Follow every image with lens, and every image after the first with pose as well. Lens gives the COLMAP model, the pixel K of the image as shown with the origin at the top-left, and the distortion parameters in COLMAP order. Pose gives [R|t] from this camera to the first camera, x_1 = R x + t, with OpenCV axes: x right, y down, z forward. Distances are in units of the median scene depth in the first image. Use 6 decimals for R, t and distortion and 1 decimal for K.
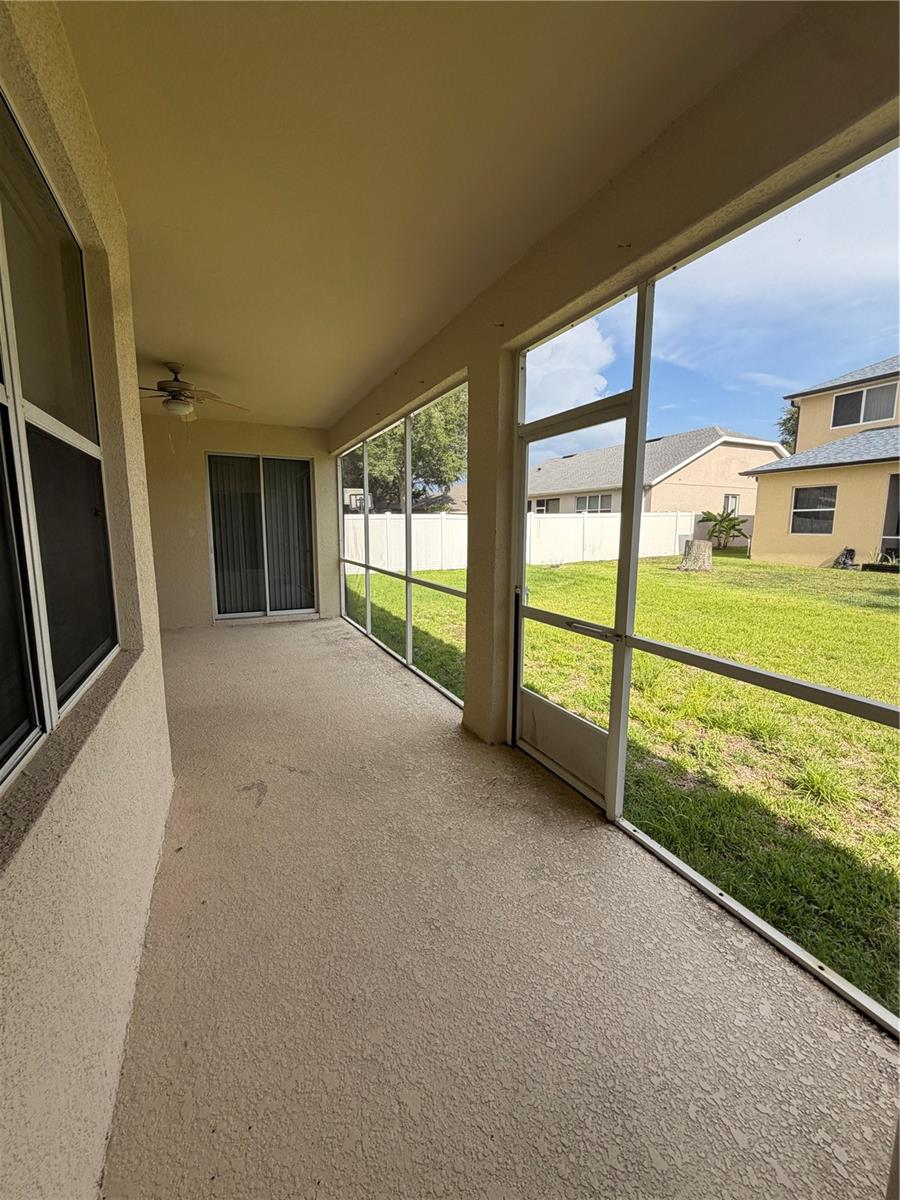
lens RADIAL K [[478.8, 0, 445.5], [0, 478.8, 598.1], [0, 0, 1]] dist [0.002089, 0.000206]
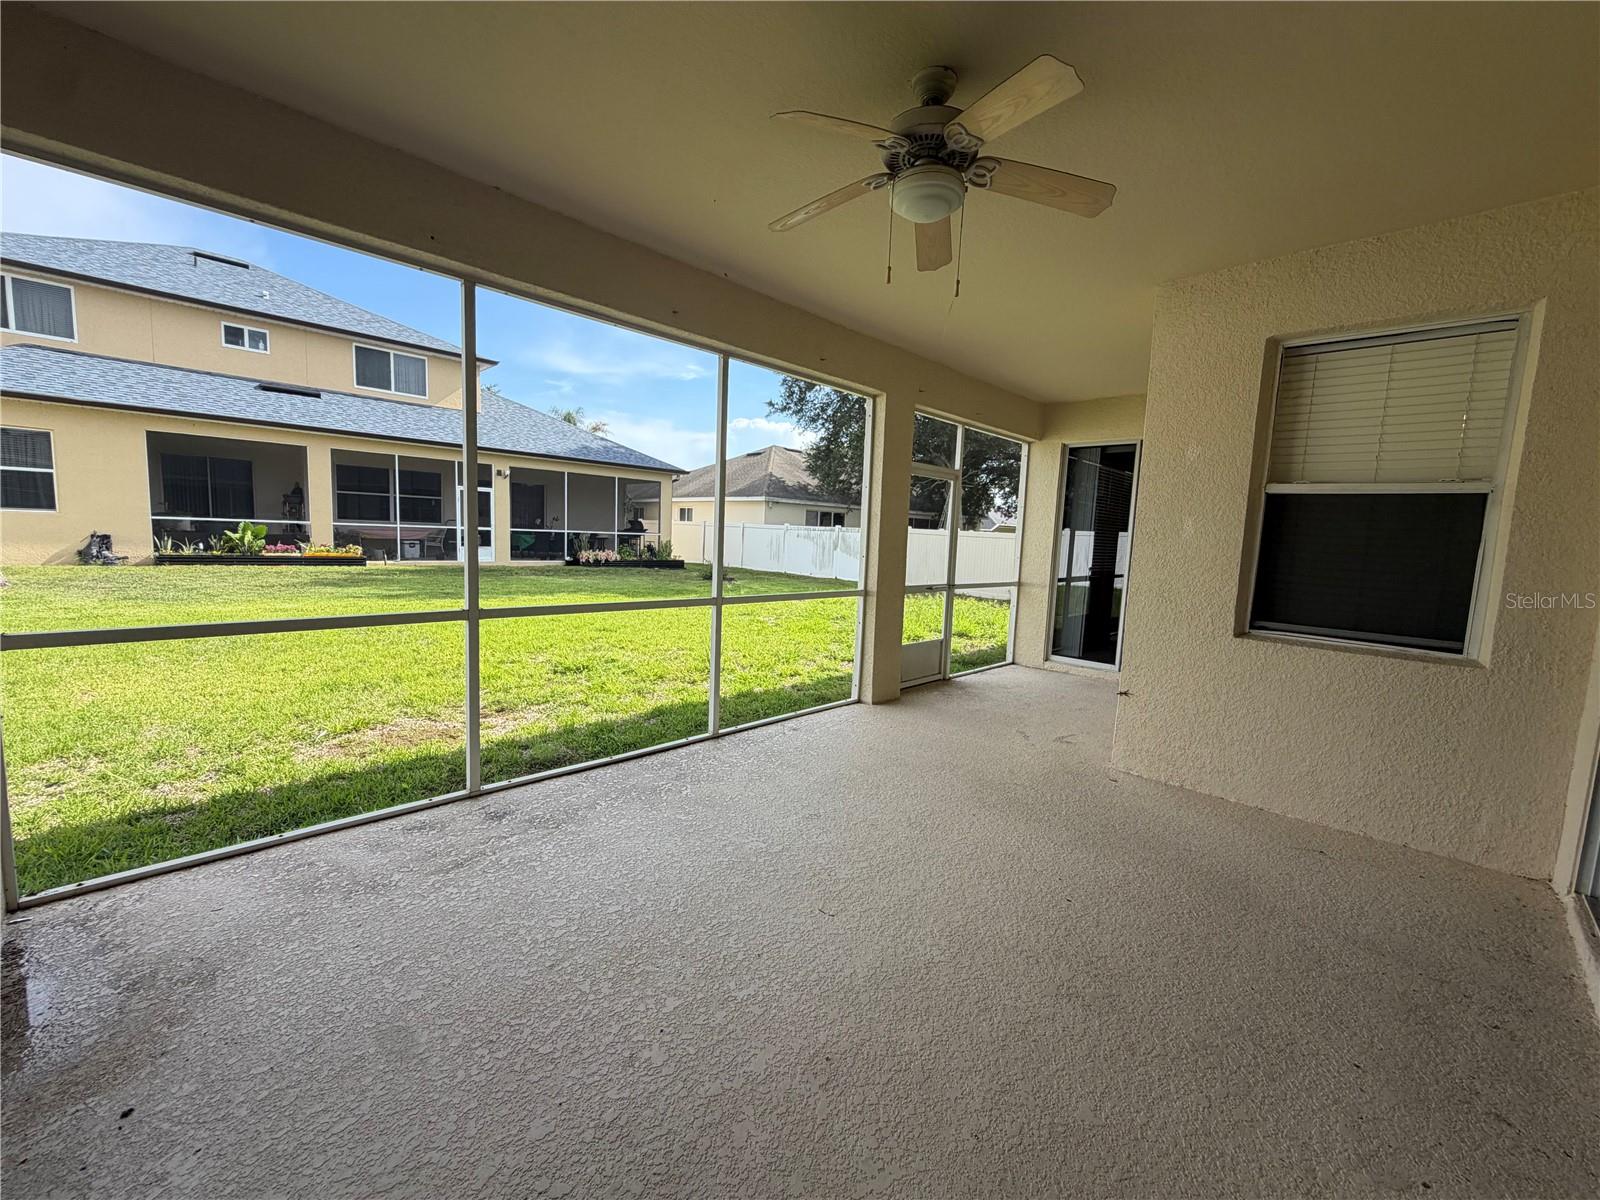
lens RADIAL K [[638.5, 0, 794.4], [0, 638.5, 600.0], [0, 0, 1]] dist [0.002089, 0.000206]
pose [[-0.338717, -0.116135, 0.933693, -1.015910], [0.098738, 0.982486, 0.158023, -0.186581], [-0.935693, 0.145716, -0.321318, 1.291836]]
